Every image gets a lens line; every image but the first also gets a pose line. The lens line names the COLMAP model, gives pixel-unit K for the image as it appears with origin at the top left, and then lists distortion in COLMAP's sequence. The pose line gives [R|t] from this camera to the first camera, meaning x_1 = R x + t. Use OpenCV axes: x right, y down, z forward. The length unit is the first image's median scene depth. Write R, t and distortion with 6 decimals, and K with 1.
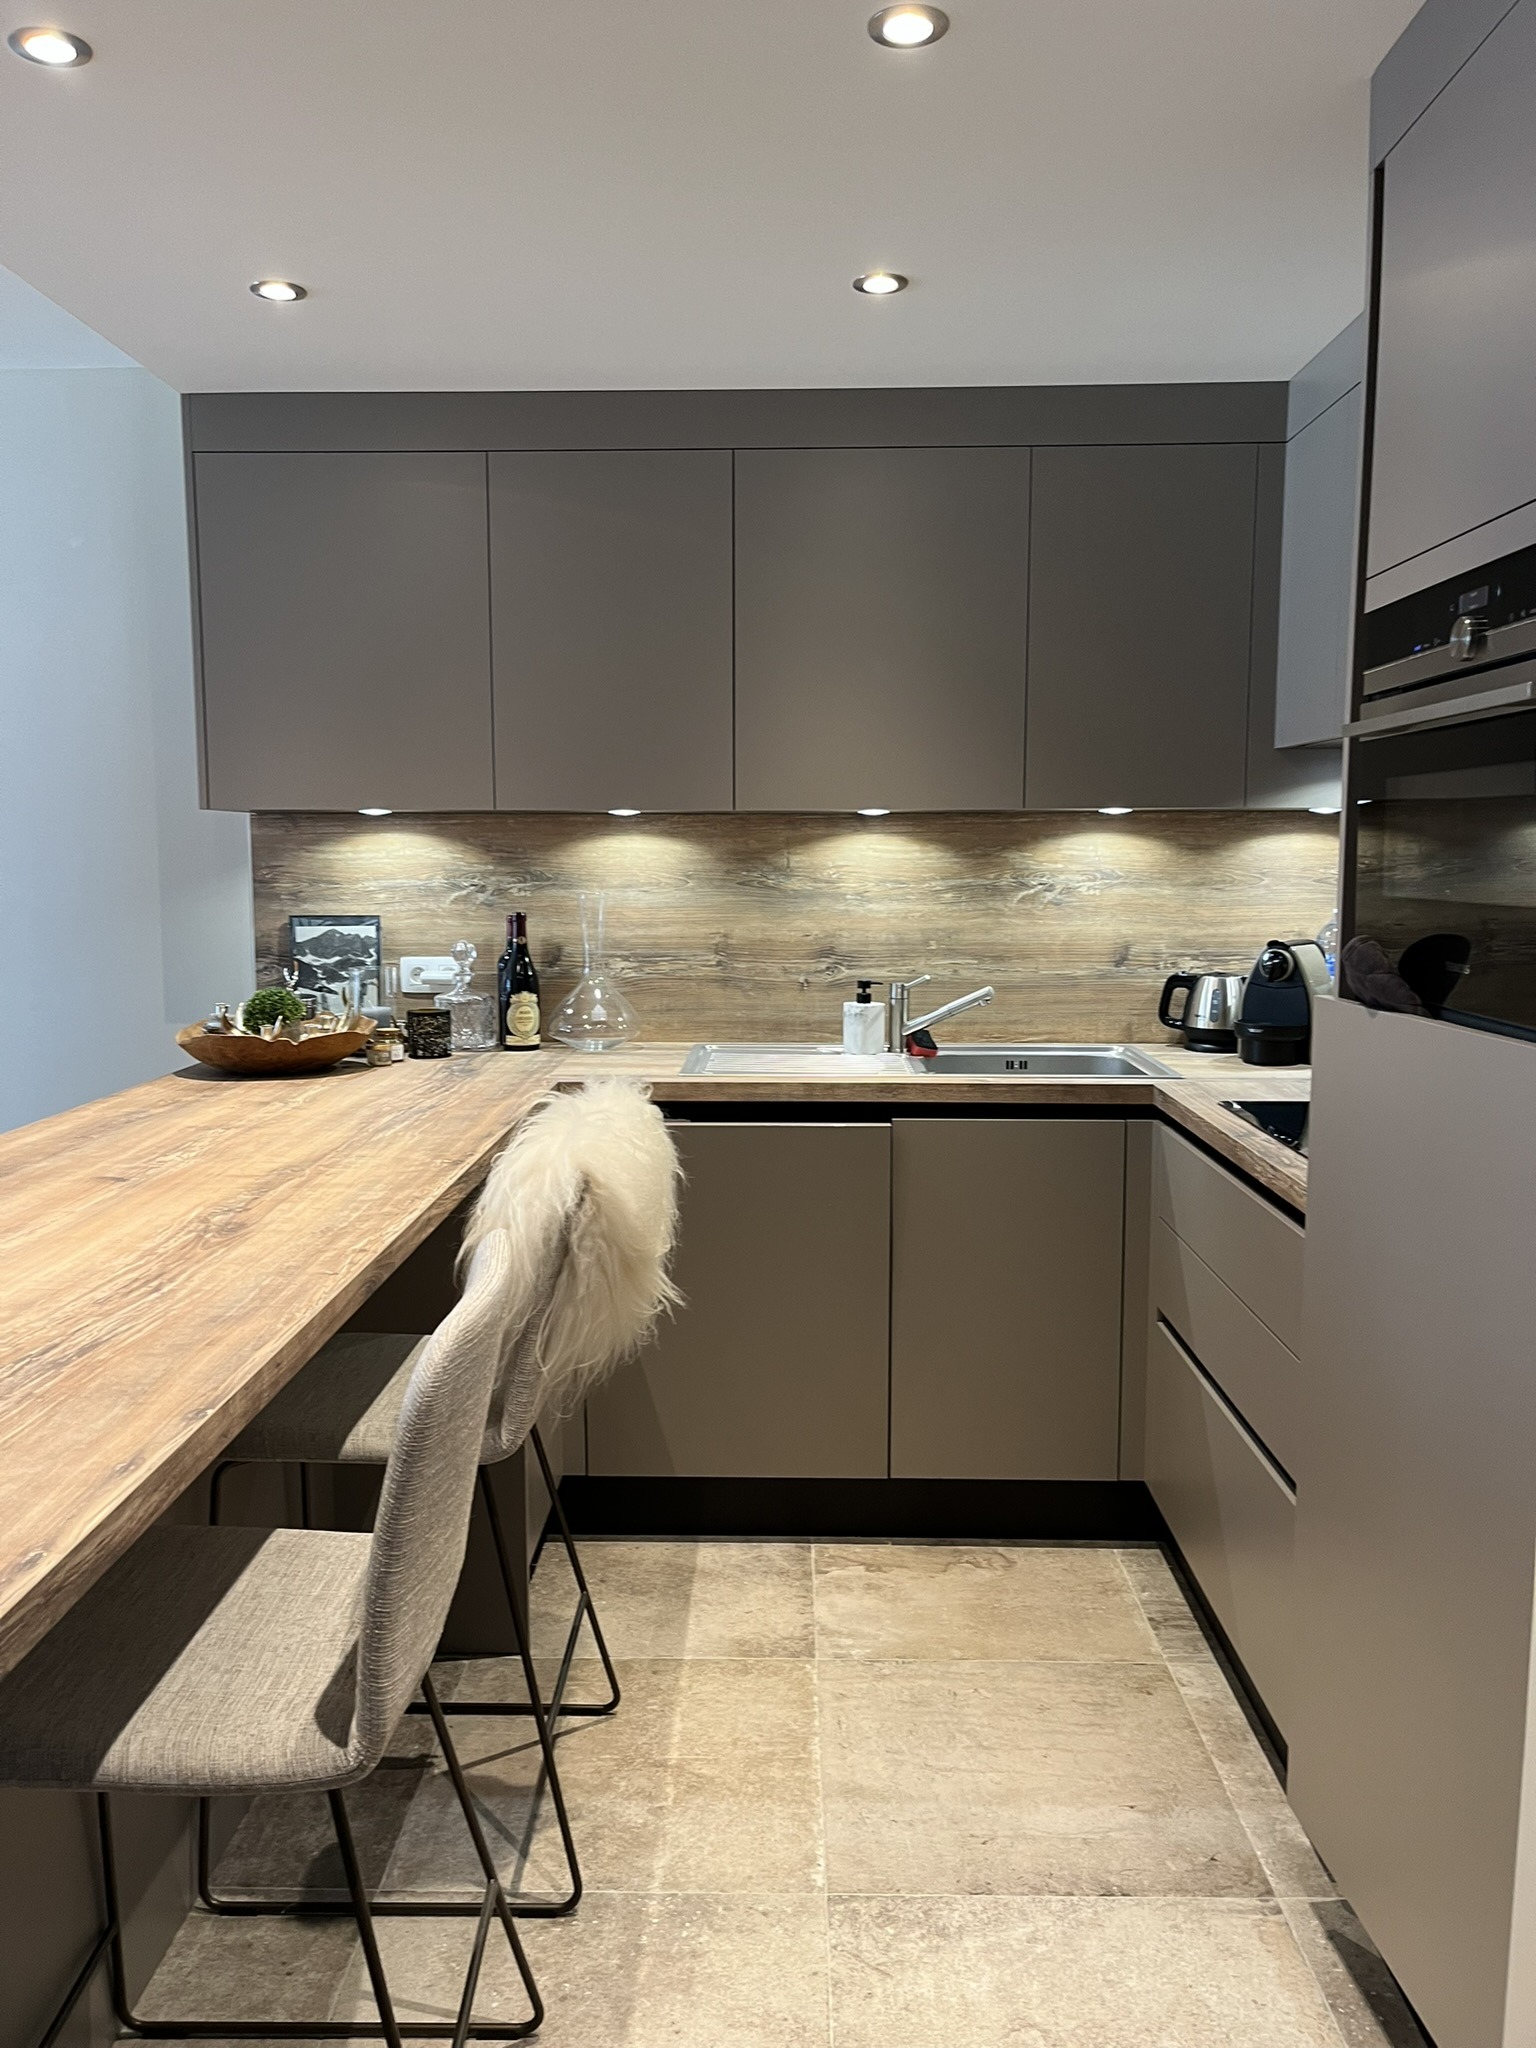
lens RADIAL K [[1565.9, 0, 762.3], [0, 1565.9, 1018.4], [0, 0, 1]] dist [0.057571, -0.058773]
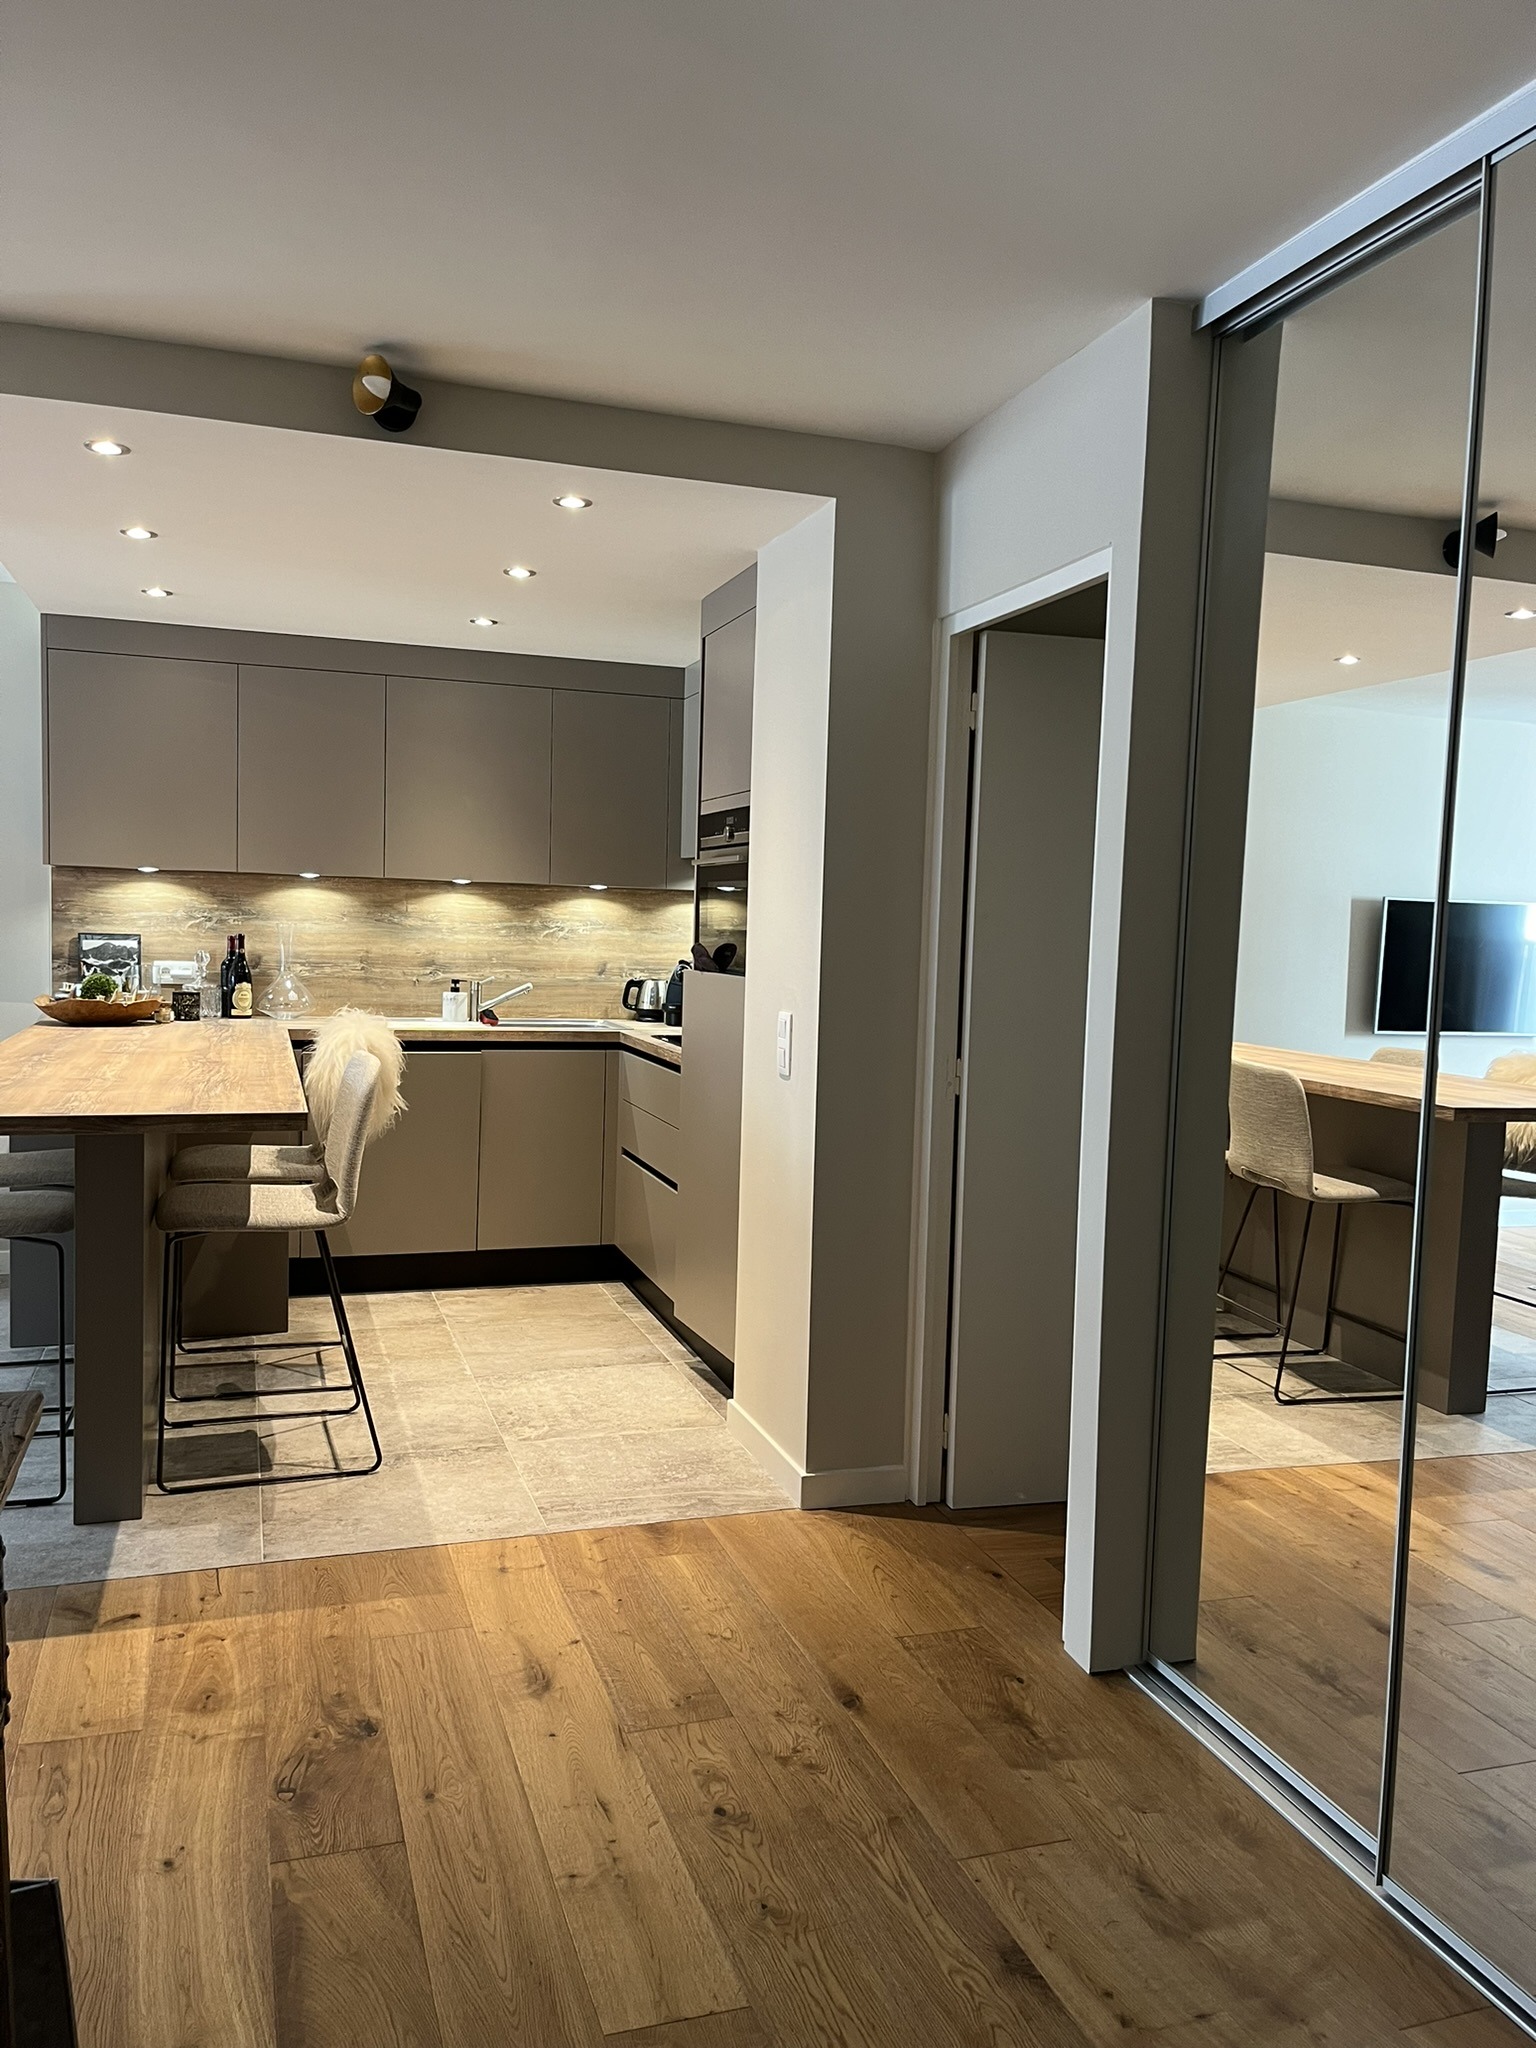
lens RADIAL K [[1565.9, 0, 777.6], [0, 1565.9, 1039.6], [0, 0, 1]] dist [0.057571, -0.058773]
pose [[0.941446, 0.003660, 0.337144, -0.180670], [0.004863, 0.999690, -0.024430, 0.085038], [-0.337129, 0.024639, 0.941136, -0.729033]]
